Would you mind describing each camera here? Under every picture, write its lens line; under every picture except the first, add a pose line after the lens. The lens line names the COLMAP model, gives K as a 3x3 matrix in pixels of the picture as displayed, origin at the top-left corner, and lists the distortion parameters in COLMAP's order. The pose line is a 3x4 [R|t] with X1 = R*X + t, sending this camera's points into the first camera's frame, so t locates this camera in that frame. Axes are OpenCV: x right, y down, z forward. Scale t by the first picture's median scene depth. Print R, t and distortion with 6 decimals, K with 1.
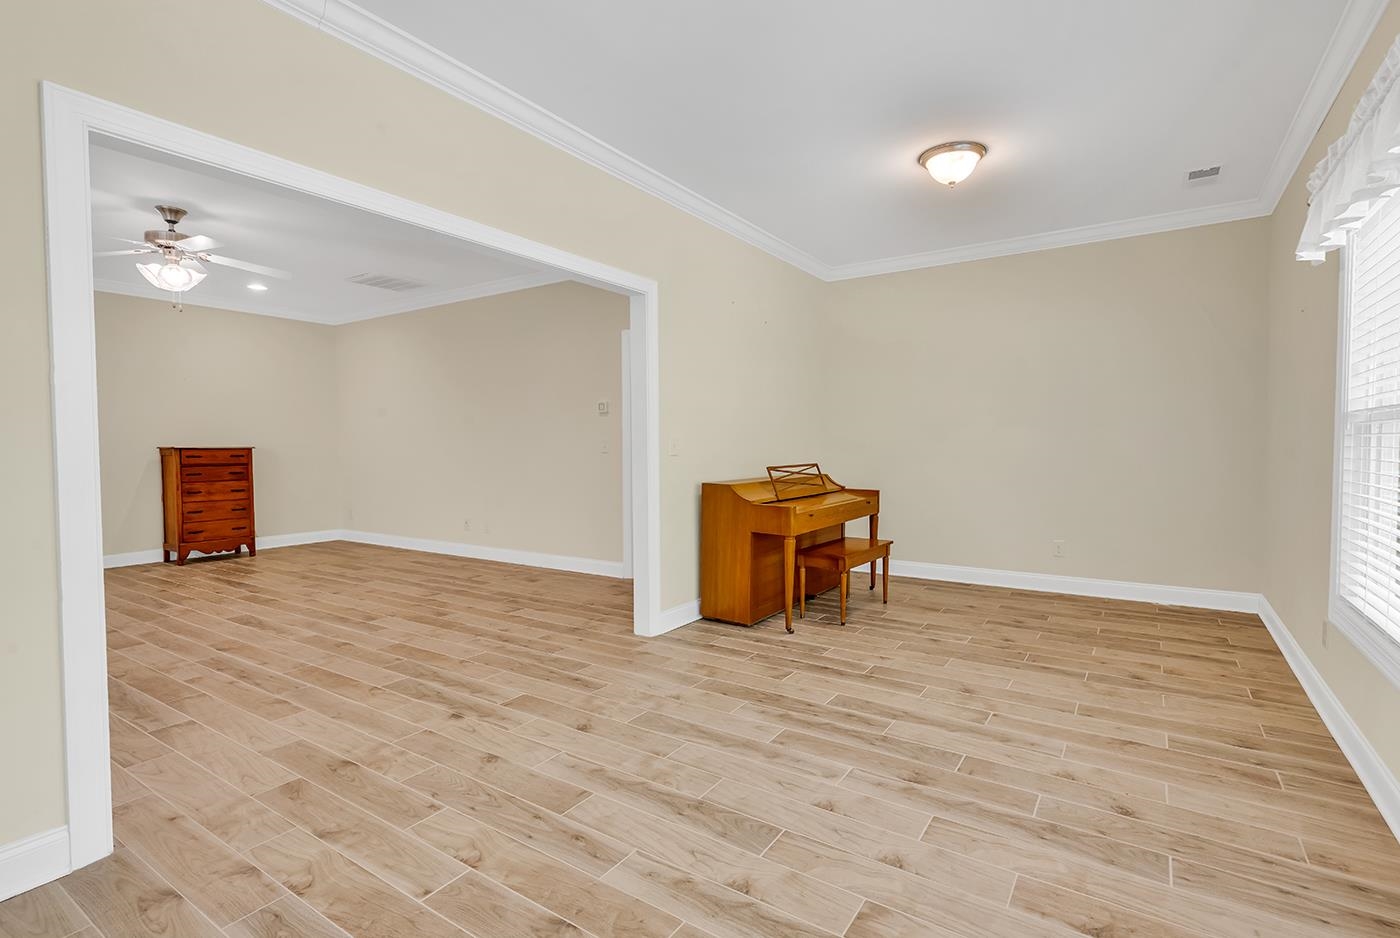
lens RADIAL K [[656.0, 0, 717.3], [0, 656.0, 458.1], [0, 0, 1]] dist [0.009668, -0.003015]
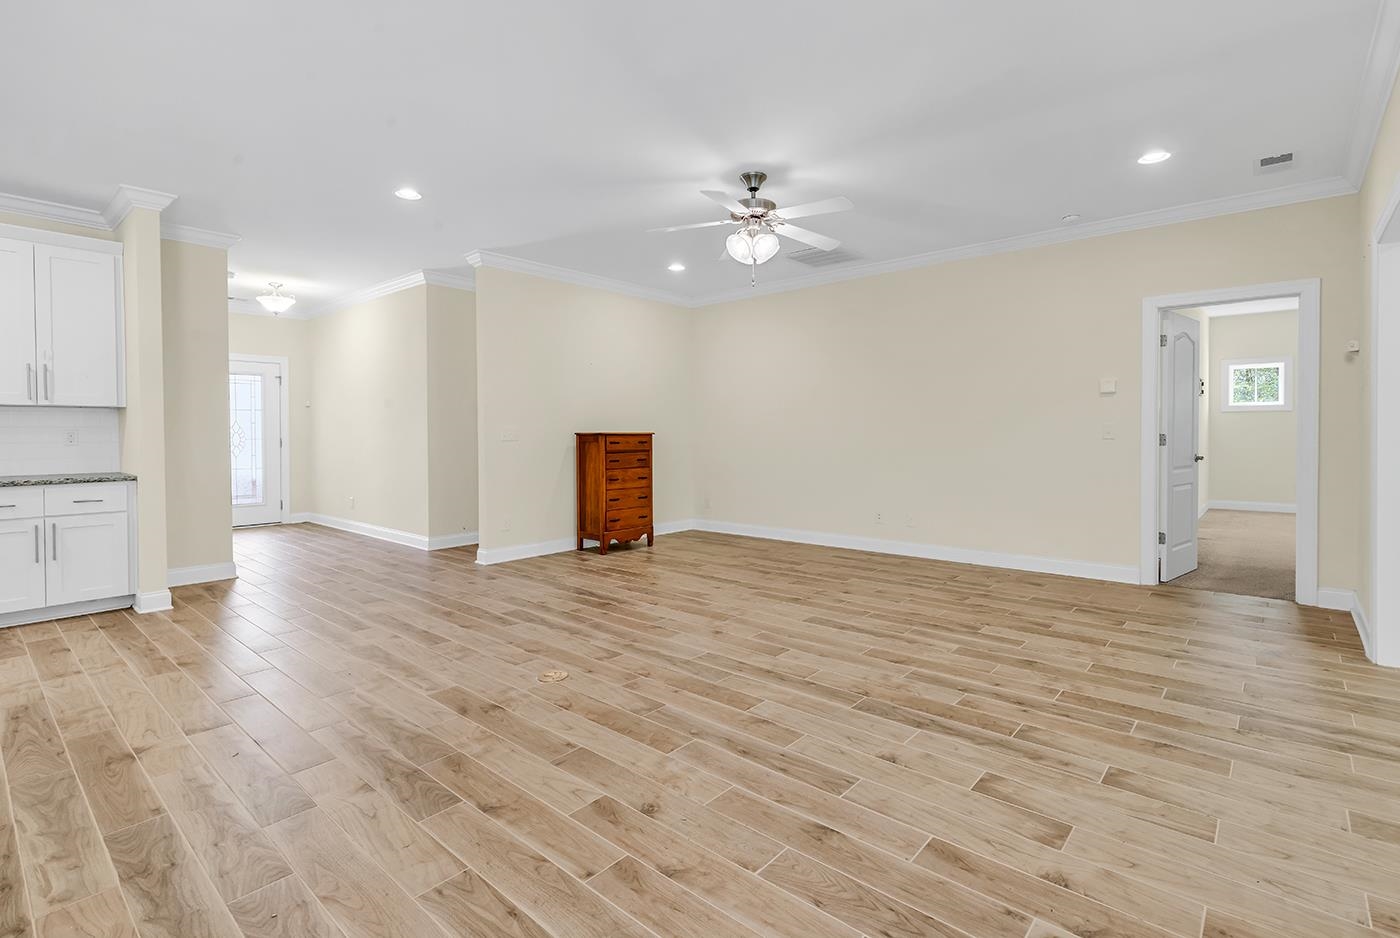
lens RADIAL K [[656.0, 0, 736.8], [0, 656.0, 435.6], [0, 0, 1]] dist [0.009668, -0.003015]
pose [[0.992786, 0.001851, -0.119882, -0.869574], [-0.003870, 0.999854, -0.016615, 0.004617], [0.119834, 0.016960, 0.992649, 0.102656]]
